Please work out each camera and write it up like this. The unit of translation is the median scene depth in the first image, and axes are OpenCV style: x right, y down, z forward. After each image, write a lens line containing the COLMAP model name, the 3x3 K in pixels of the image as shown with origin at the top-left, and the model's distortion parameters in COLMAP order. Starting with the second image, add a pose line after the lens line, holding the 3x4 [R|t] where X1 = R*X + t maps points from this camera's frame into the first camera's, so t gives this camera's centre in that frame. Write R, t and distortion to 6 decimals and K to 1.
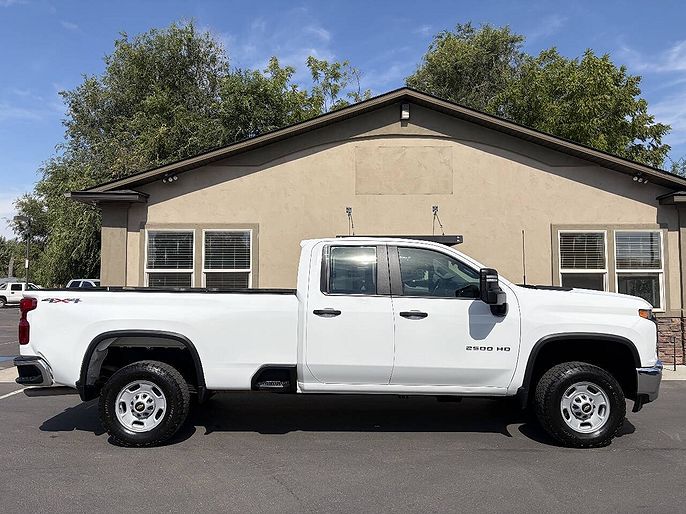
lens RADIAL K [[519.8, 0, 371.1], [0, 519.8, 256.9], [0, 0, 1]] dist [0.013838, -0.005703]
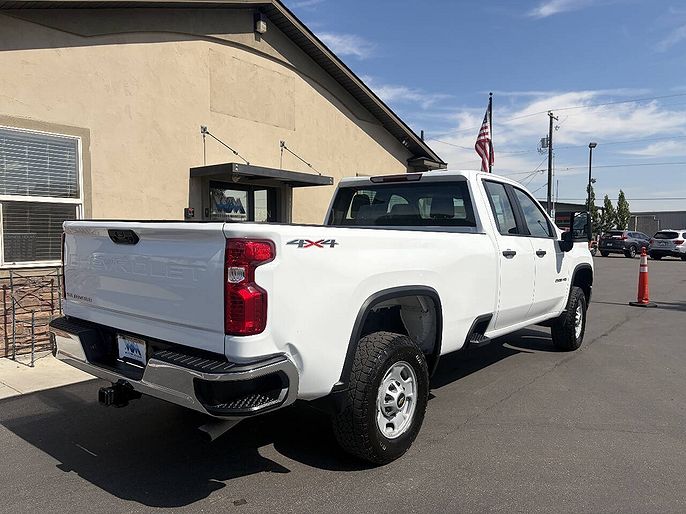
lens RADIAL K [[525.0, 0, 343.1], [0, 525.0, 249.5], [0, 0, 1]] dist [0.014919, 0.000316]
pose [[0.625681, -0.018458, 0.779861, -0.529024], [-0.047202, 0.996992, 0.061467, 0.029351], [-0.778650, -0.075269, 0.622928, 0.337984]]
